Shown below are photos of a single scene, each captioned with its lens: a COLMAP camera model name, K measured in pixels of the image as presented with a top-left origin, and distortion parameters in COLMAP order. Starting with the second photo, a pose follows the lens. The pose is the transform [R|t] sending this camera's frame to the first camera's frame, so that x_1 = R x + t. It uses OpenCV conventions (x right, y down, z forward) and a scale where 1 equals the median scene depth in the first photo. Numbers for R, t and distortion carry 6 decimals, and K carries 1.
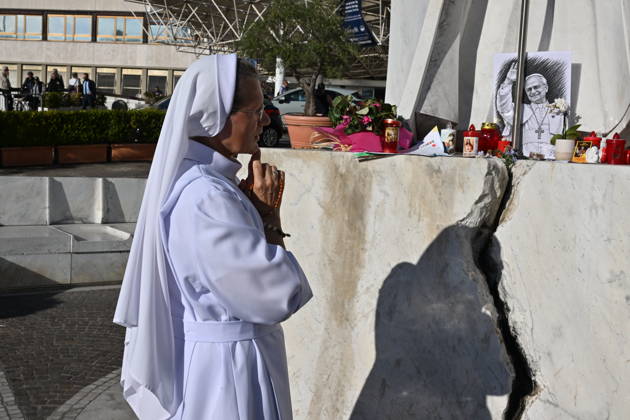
lens RADIAL K [[728.4, 0, 315.0], [0, 728.4, 210.0], [0, 0, 1]] dist [0.003328, -0.015137]
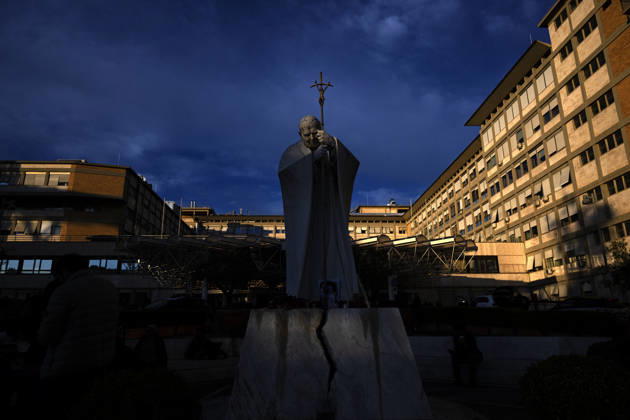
lens RADIAL K [[422.1, 0, 324.6], [0, 422.1, 208.2], [0, 0, 1]] dist [-0.001305, 0.001770]
pose [[0.968536, 0.008369, 0.248732, -0.284060], [0.081597, 0.933512, -0.349137, 0.212587], [-0.235116, 0.358447, 0.903458, -1.178637]]
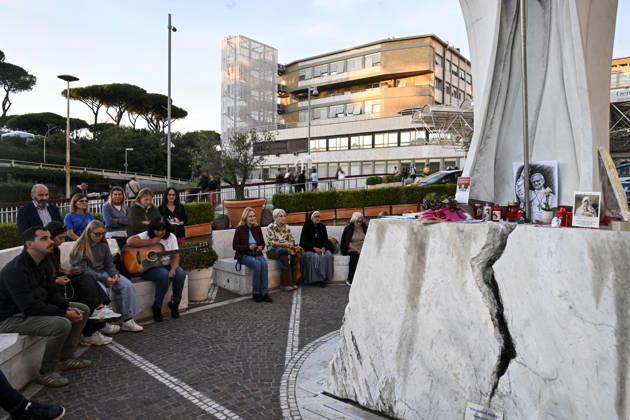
lens RADIAL K [[422.1, 0, 324.6], [0, 422.1, 208.2], [0, 0, 1]] dist [-0.001305, 0.001770]
pose [[0.886719, -0.026287, -0.461561, 0.358198], [-0.007339, 0.997456, -0.070908, -0.032642], [0.462251, 0.066263, 0.884270, -0.138496]]
